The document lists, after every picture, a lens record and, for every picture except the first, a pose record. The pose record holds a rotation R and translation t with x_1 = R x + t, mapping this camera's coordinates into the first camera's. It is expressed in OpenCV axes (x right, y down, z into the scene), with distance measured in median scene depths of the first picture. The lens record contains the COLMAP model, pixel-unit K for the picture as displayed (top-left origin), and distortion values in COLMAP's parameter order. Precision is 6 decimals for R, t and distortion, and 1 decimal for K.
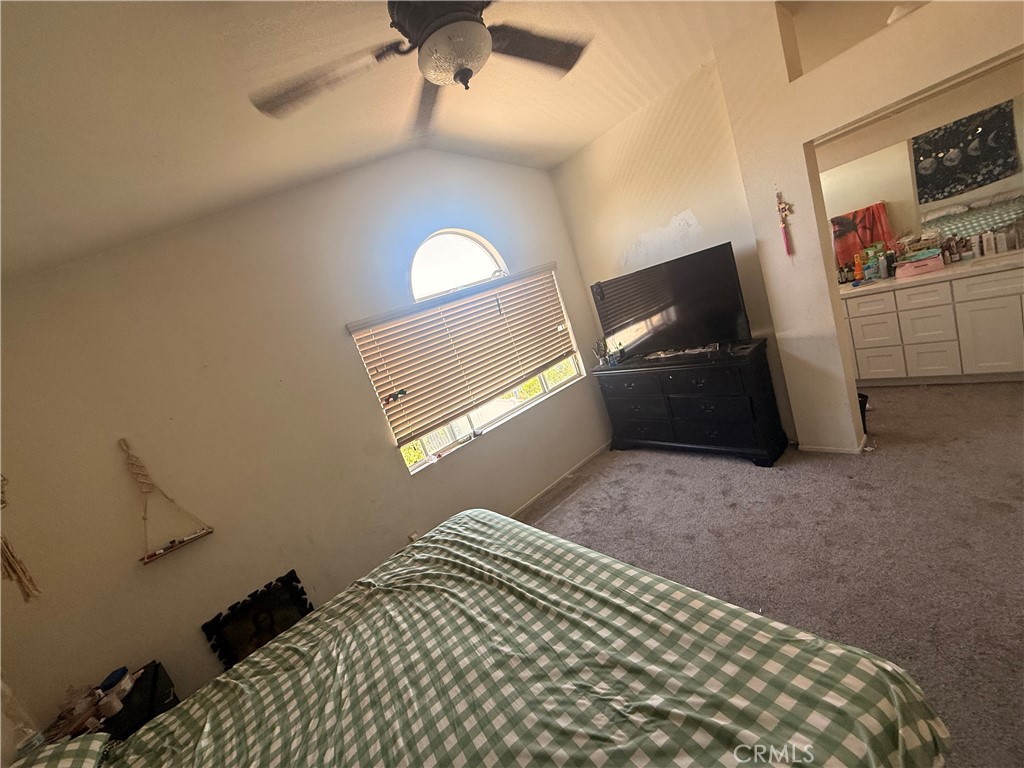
lens RADIAL K [[407.7, 0, 509.4], [0, 407.7, 385.7], [0, 0, 1]] dist [-0.000057, 0.000020]
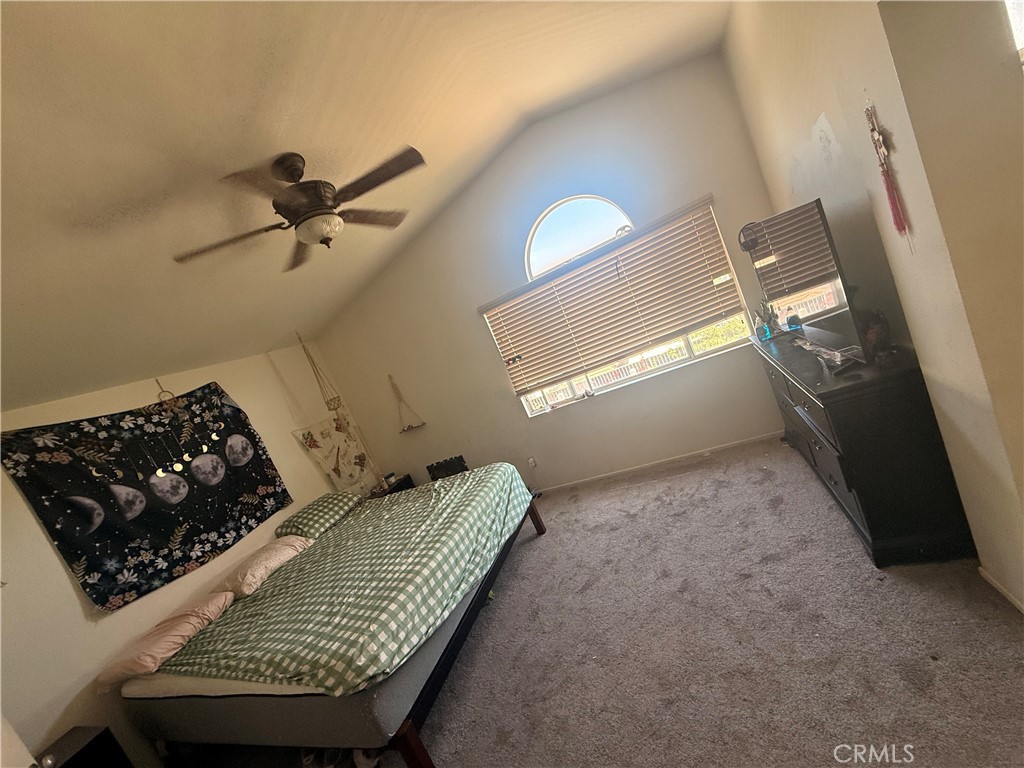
lens RADIAL K [[407.7, 0, 506.1], [0, 407.7, 385.3], [0, 0, 1]] dist [-0.000057, 0.000020]
pose [[0.561995, 0.214467, -0.798852, 0.810551], [0.072760, 0.949238, 0.306028, -0.314355], [0.823934, -0.230111, 0.517863, 0.293658]]
